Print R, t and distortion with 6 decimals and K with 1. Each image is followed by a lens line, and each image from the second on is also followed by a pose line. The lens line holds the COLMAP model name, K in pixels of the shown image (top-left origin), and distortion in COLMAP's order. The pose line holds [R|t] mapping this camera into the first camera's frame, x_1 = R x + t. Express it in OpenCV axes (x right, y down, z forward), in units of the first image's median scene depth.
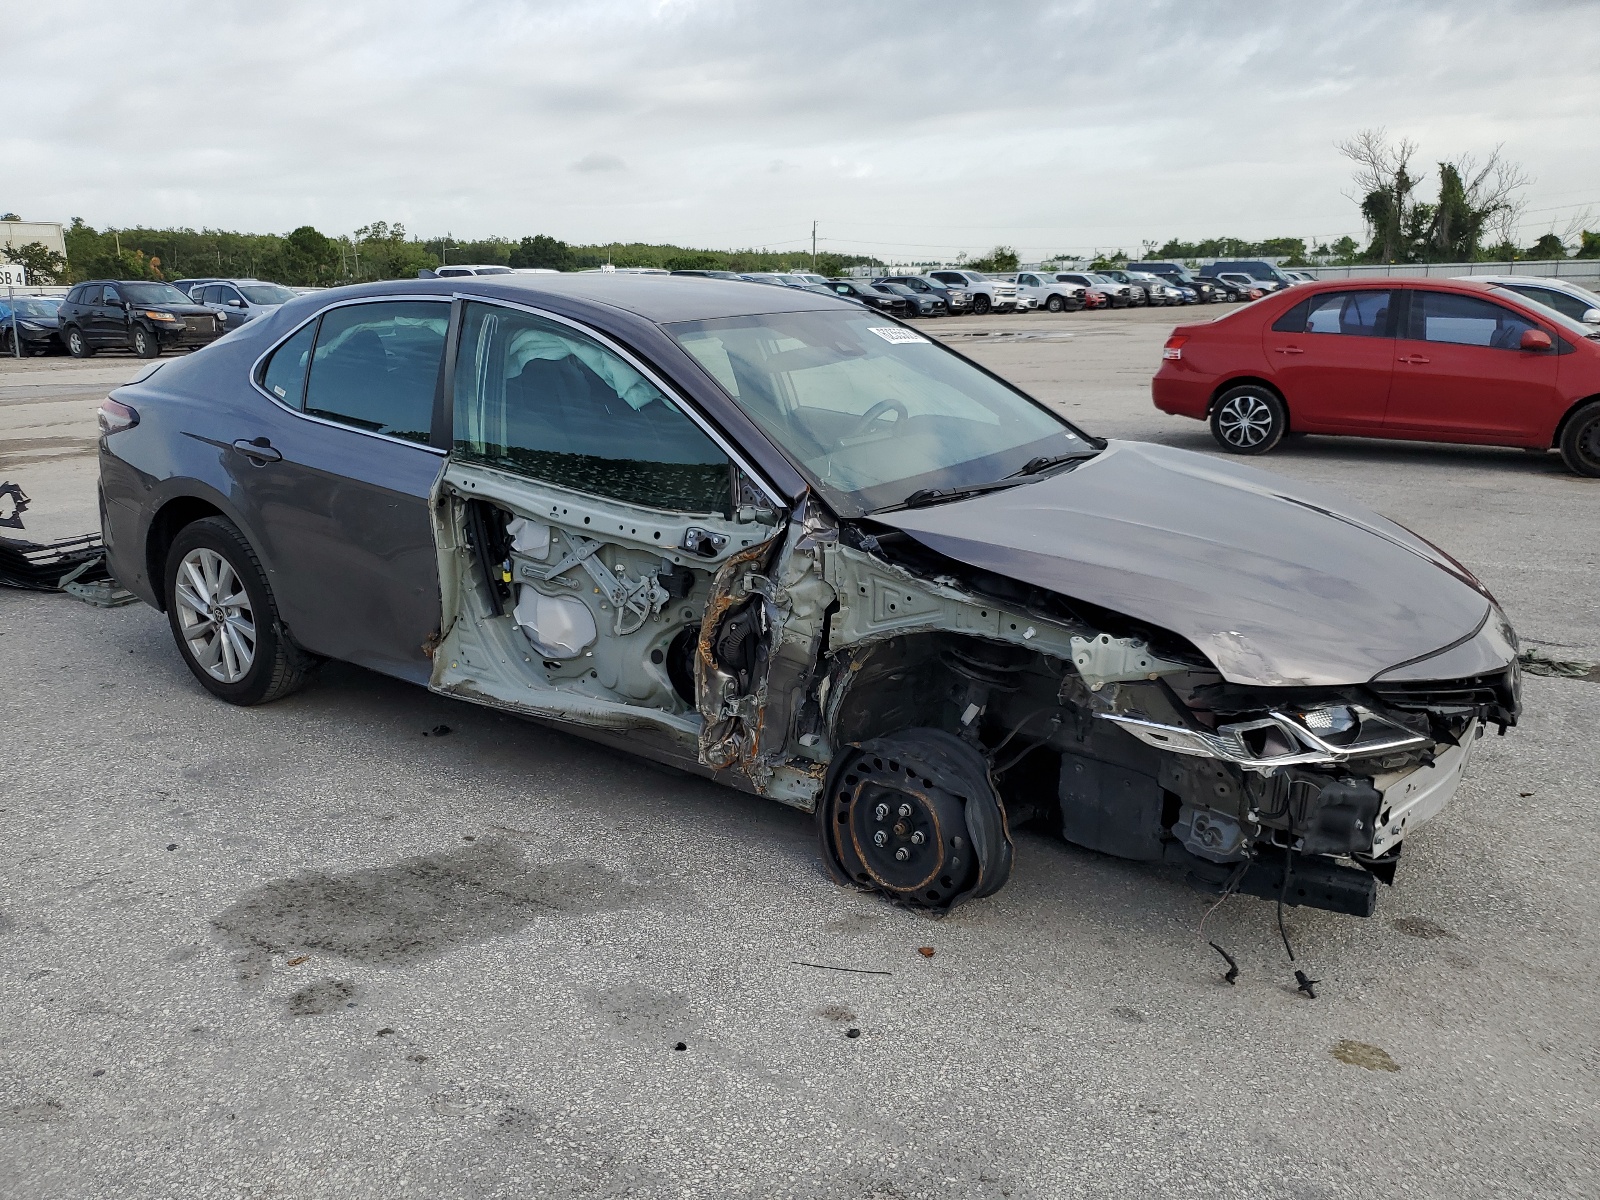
lens RADIAL K [[1218.5, 0, 800.0], [0, 1218.5, 600.0], [0, 0, 1]] dist [0.003934, 0.005697]
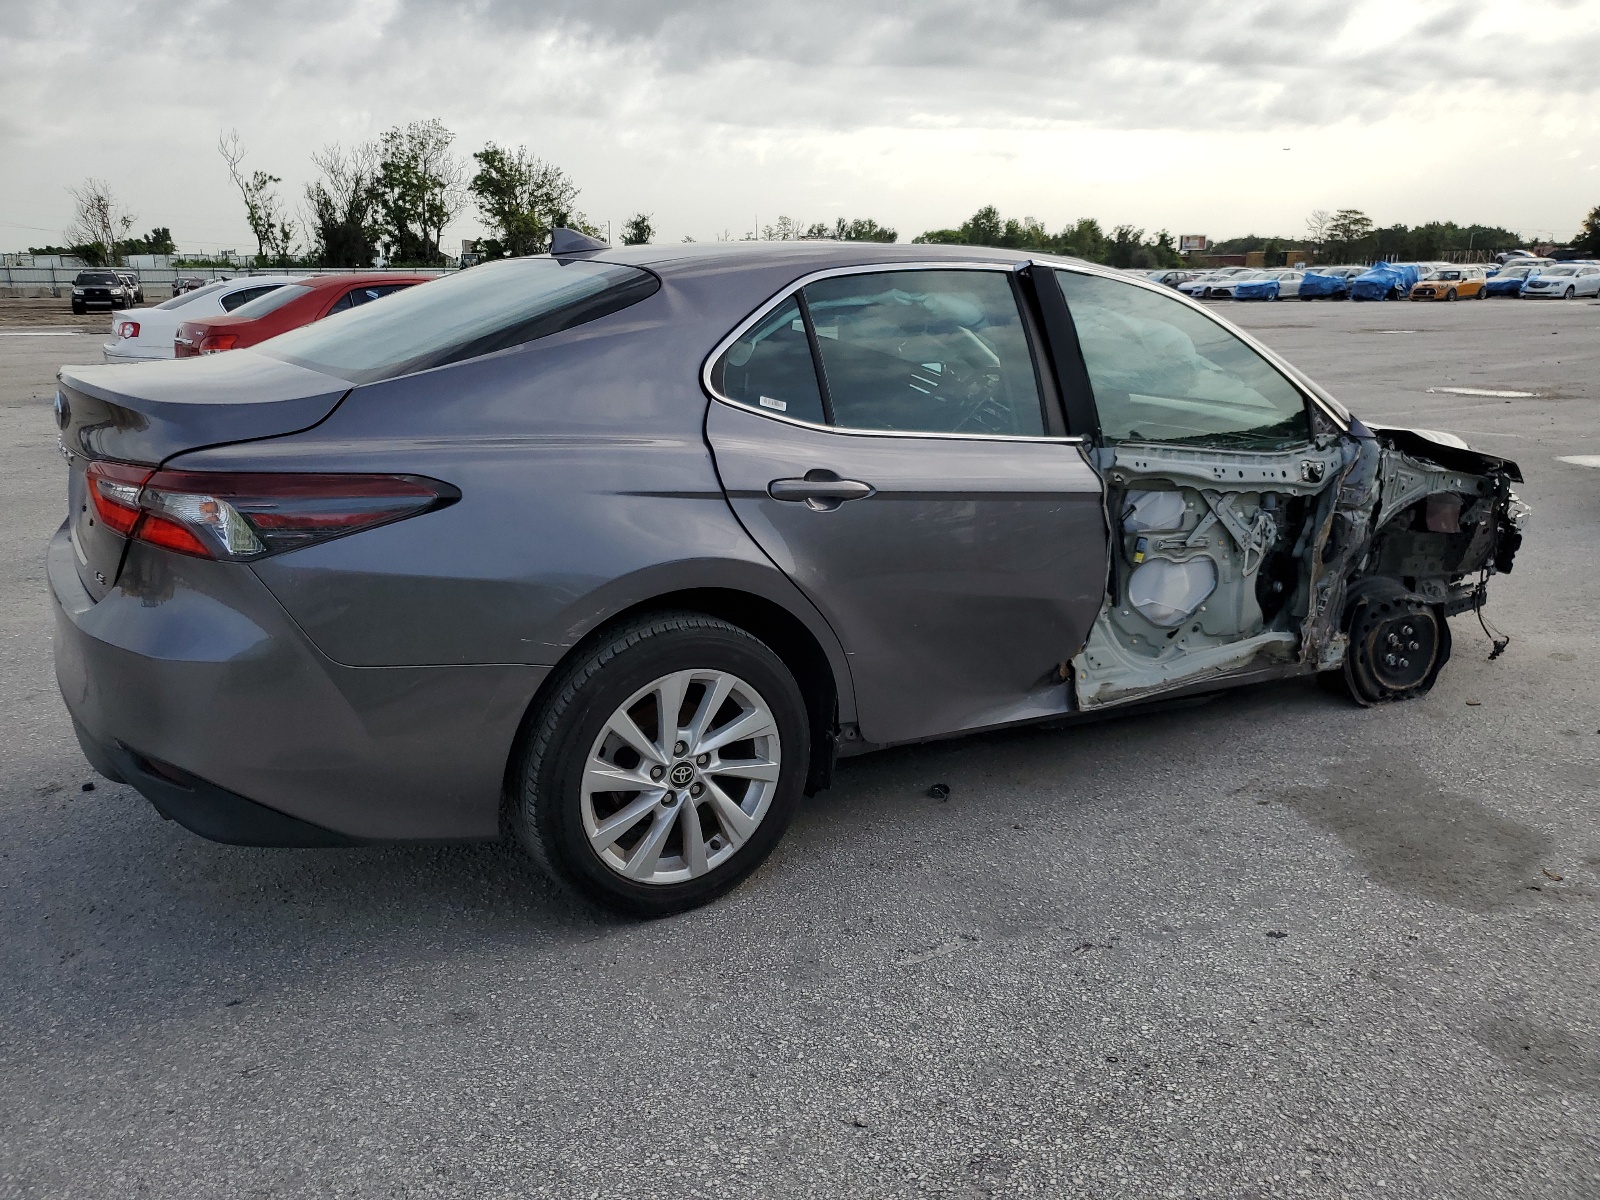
lens RADIAL K [[1218.5, 0, 800.0], [0, 1218.5, 600.0], [0, 0, 1]] dist [0.003934, 0.005697]
pose [[0.430347, -0.230391, 0.872766, -1.374781], [0.226990, 0.963430, 0.142399, -0.210955], [-0.873657, 0.136828, 0.466906, 0.908489]]
